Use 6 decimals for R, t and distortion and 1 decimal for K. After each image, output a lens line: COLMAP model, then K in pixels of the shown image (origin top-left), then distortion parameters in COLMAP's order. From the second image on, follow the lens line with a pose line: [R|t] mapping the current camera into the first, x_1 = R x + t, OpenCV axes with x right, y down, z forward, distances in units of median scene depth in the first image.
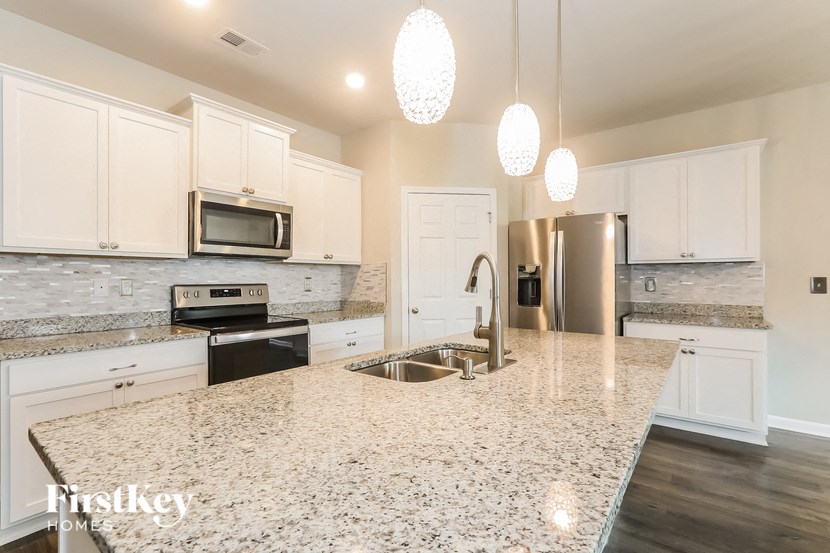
lens RADIAL K [[392.0, 0, 415.0], [0, 392.0, 276.5], [0, 0, 1]] dist [-0.001684, -0.000118]
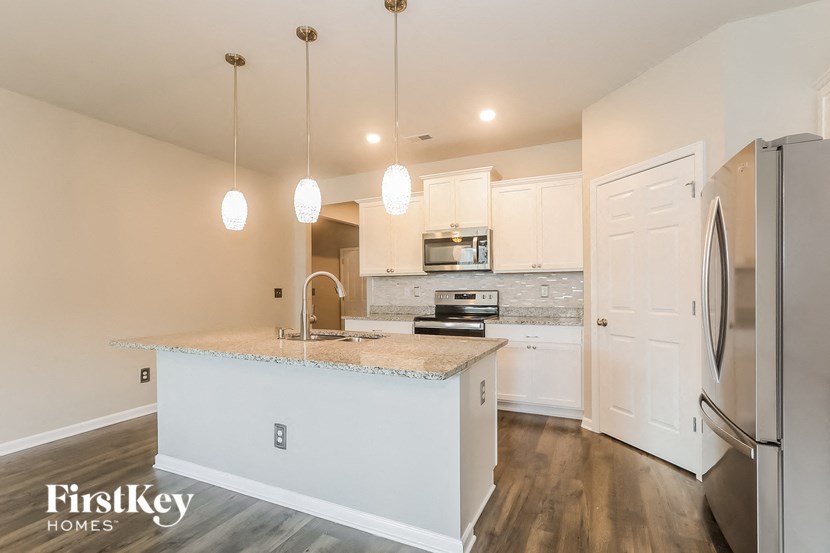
lens RADIAL K [[392.0, 0, 415.0], [0, 392.0, 276.5], [0, 0, 1]] dist [-0.001684, -0.000118]
pose [[0.220505, -0.024200, -0.975086, 0.886920], [0.016534, 0.999641, -0.021071, -0.003628], [0.975246, -0.011476, 0.220826, 0.502711]]
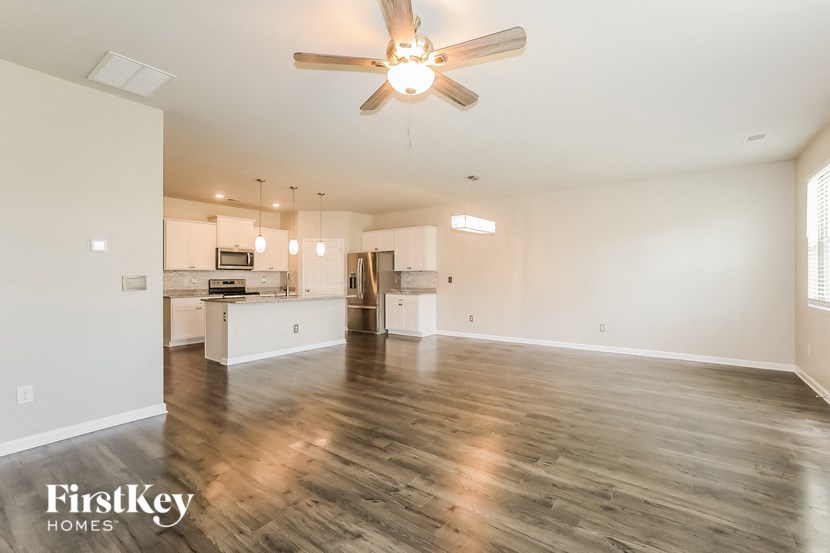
lens RADIAL K [[365.6, 0, 415.0], [0, 365.6, 276.5], [0, 0, 1]] dist [-0.000432, -0.000003]
pose [[0.999785, 0.000390, 0.020718, 0.730009], [-0.000532, 0.999976, 0.006851, -0.017317], [-0.020715, -0.006860, 0.999762, -1.506543]]
